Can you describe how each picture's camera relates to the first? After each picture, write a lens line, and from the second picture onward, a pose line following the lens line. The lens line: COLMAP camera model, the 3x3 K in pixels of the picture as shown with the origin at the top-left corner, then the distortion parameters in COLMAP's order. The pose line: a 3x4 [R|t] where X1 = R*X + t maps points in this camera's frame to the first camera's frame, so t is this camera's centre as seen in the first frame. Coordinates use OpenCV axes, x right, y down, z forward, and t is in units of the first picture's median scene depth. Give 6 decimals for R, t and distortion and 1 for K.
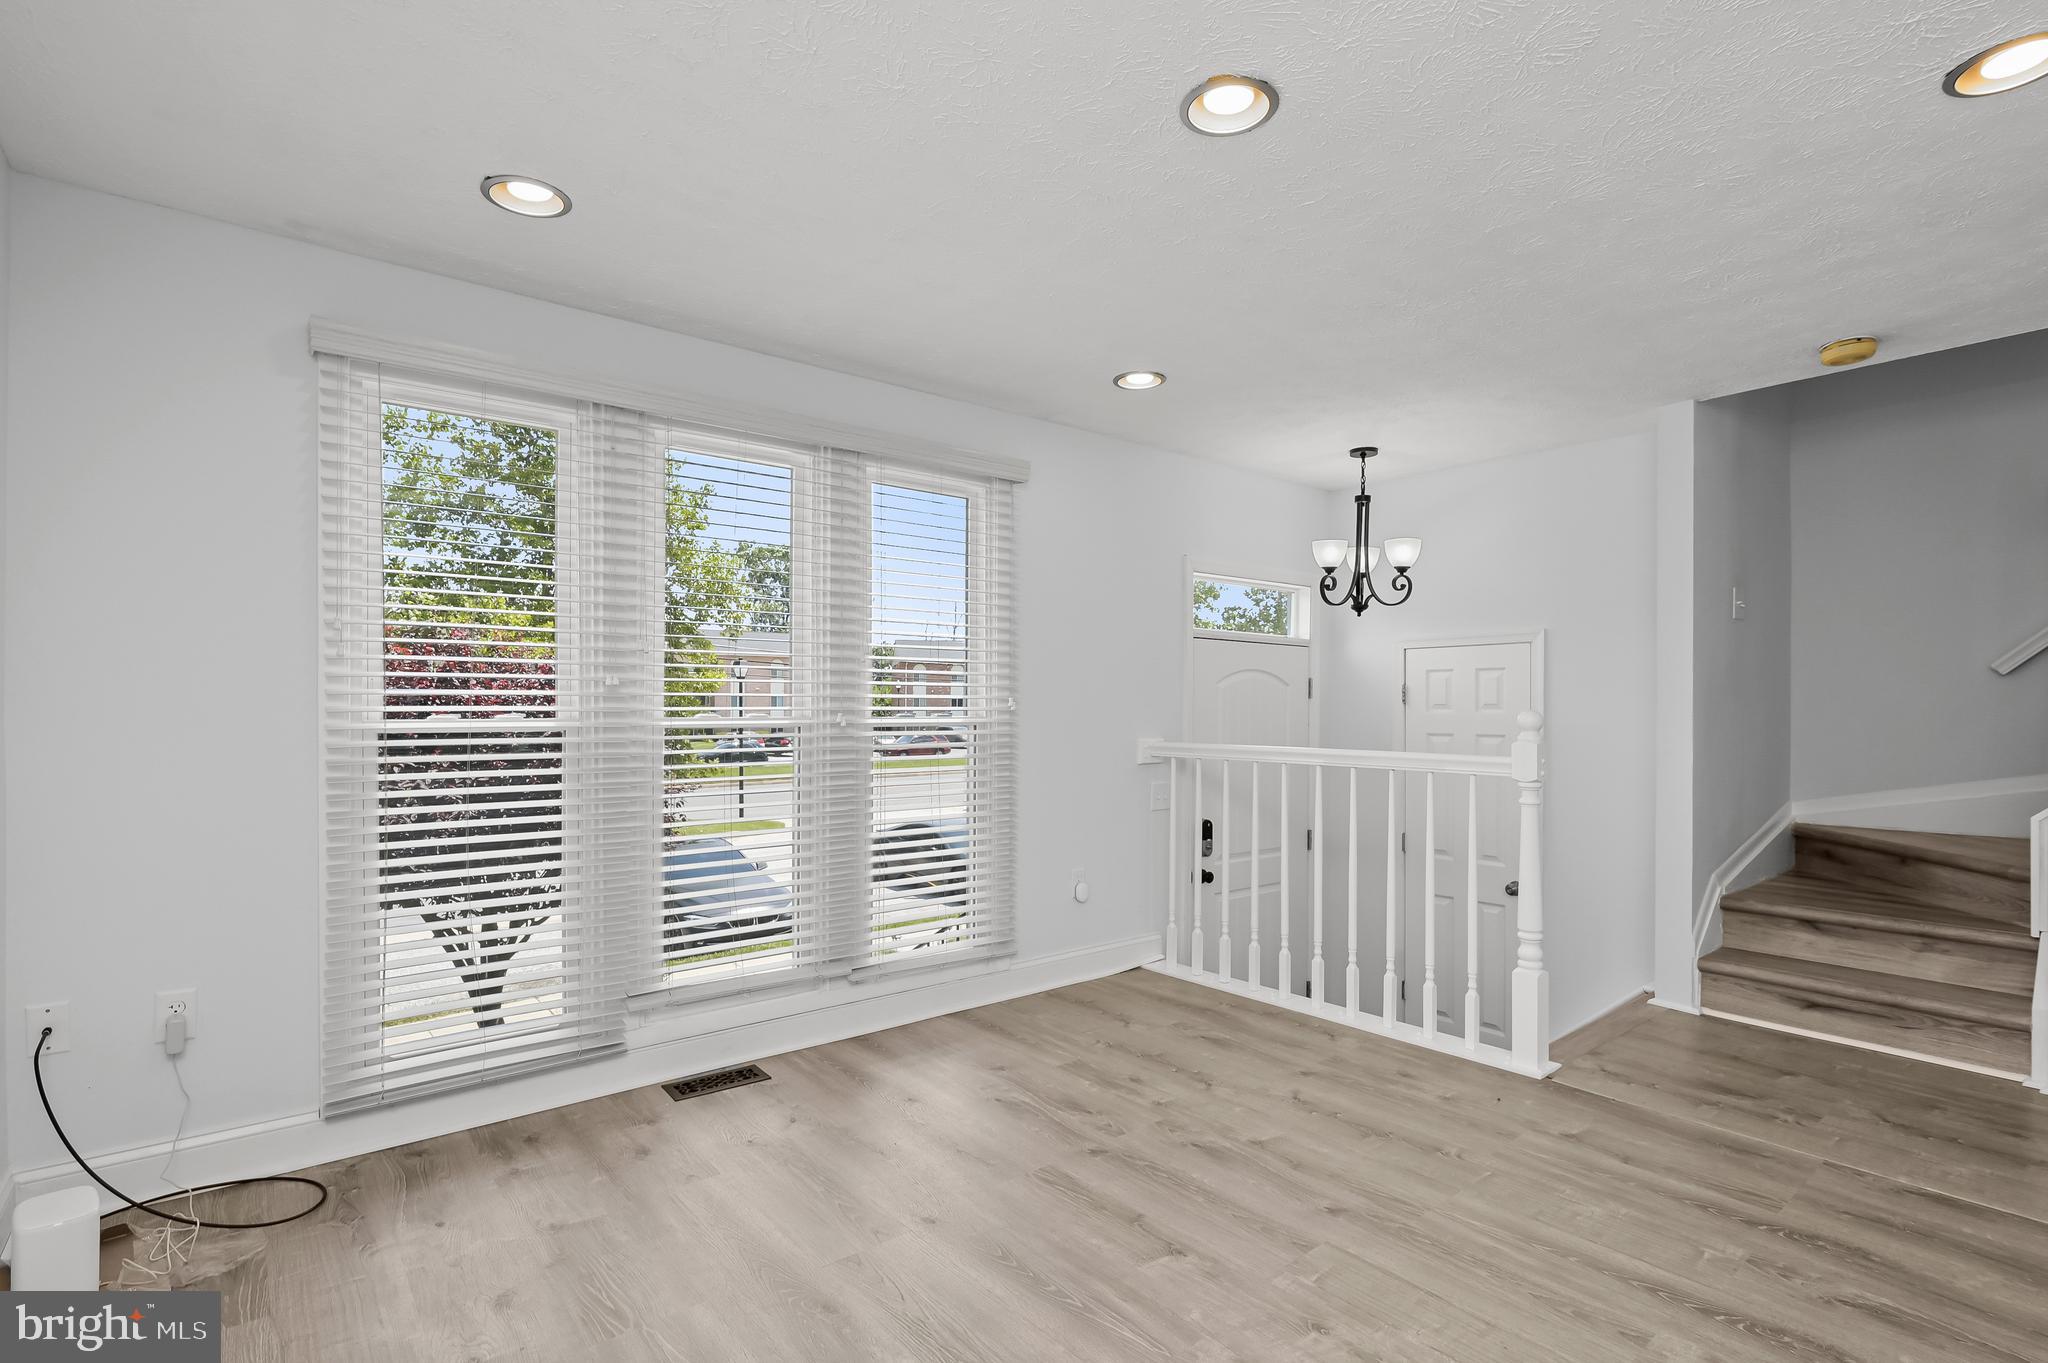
lens RADIAL K [[982.5, 0, 1022.2], [0, 982.5, 707.4], [0, 0, 1]] dist [-0.000314, 0.000601]
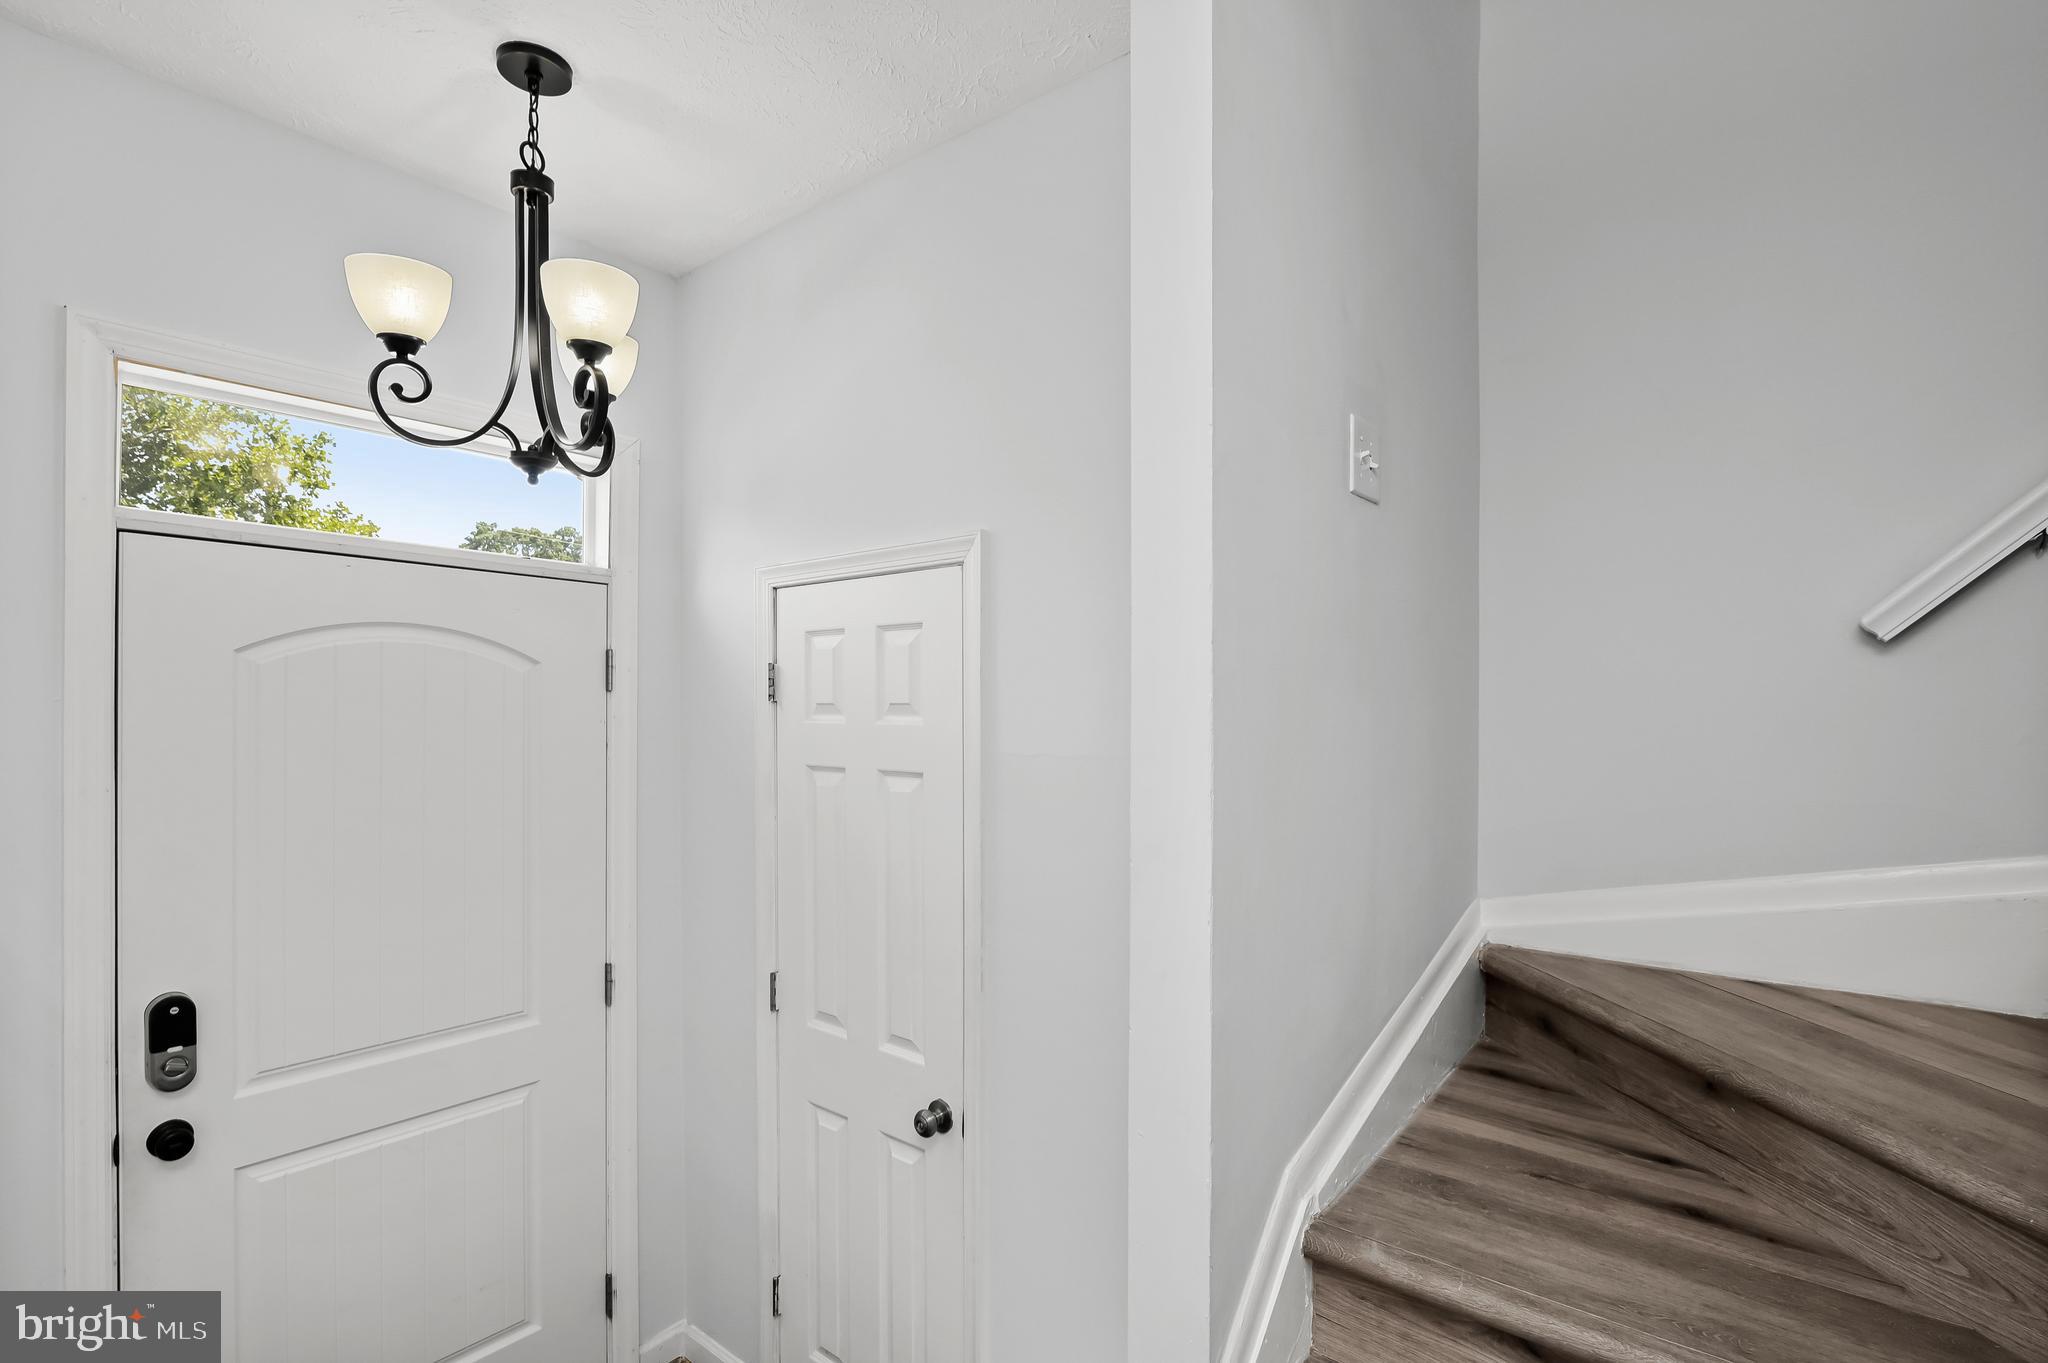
lens RADIAL K [[931.2, 0, 1043.5], [0, 931.2, 695.8], [0, 0, 1]] dist [-0.002814, -0.000500]
pose [[0.976476, 0.006468, 0.215531, 0.468702], [-0.003692, 0.999905, -0.013281, -0.001338], [-0.215597, 0.012173, 0.976407, 0.590527]]
